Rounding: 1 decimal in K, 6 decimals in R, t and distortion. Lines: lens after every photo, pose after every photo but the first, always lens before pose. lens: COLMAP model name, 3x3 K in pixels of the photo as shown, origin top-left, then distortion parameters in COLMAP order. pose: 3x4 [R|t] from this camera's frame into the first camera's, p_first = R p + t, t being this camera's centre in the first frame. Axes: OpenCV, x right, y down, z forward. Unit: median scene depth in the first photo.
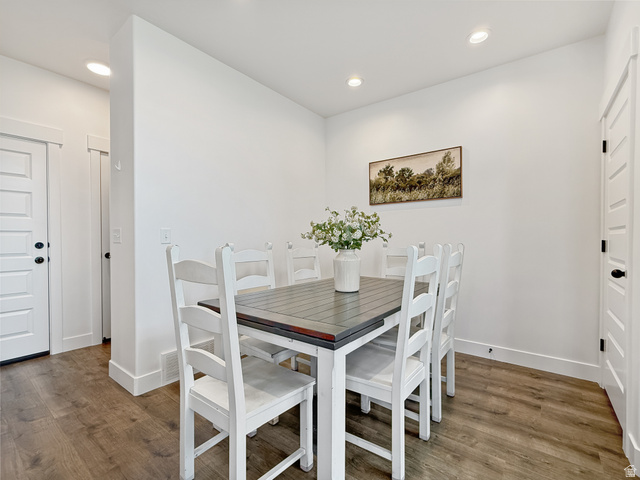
lens RADIAL K [[302.9, 0, 319.5], [0, 302.9, 246.2], [0, 0, 1]] dist [0.001952, 0.000741]
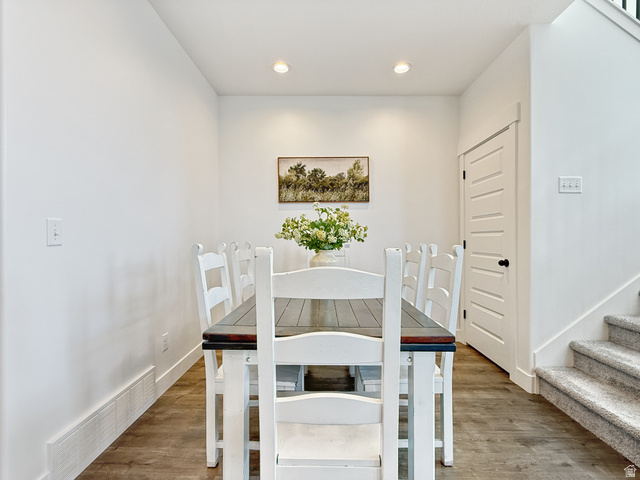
lens RADIAL K [[310.5, 0, 321.4], [0, 310.5, 245.0], [0, 0, 1]] dist [0.005981, 0.000535]
pose [[0.800212, -0.007839, 0.599666, -0.345733], [0.009222, 0.999957, 0.000765, -0.003759], [-0.599646, 0.004918, 0.800250, 0.170440]]
